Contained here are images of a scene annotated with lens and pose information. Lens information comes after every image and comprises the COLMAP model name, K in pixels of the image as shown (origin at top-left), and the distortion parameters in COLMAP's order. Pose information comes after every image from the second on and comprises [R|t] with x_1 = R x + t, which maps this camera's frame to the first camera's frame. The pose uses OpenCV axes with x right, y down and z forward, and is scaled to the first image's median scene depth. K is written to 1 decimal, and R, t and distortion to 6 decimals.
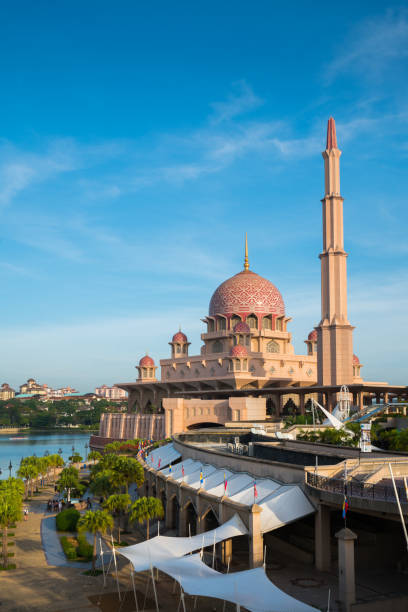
lens RADIAL K [[618.3, 0, 203.3], [0, 618.3, 353.6], [0, 0, 1]] dist [-0.018422, -0.003577]
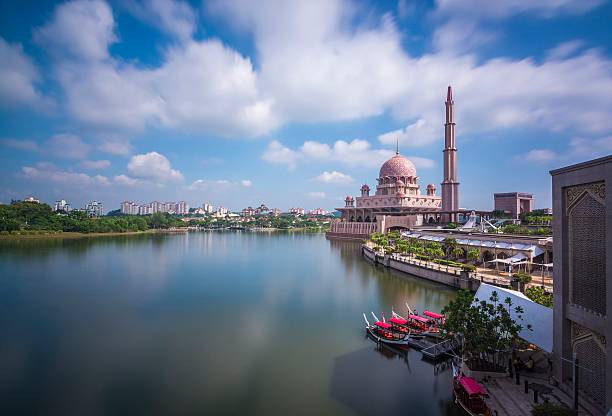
lens RADIAL K [[317.8, 0, 306.0], [0, 317.8, 208.0], [0, 0, 1]] dist [0.000009, -0.038975]
pose [[0.997091, 0.004061, -0.076113, -0.169074], [-0.000060, 0.998621, 0.052499, -0.012454], [0.076221, -0.052342, 0.995716, -0.133375]]
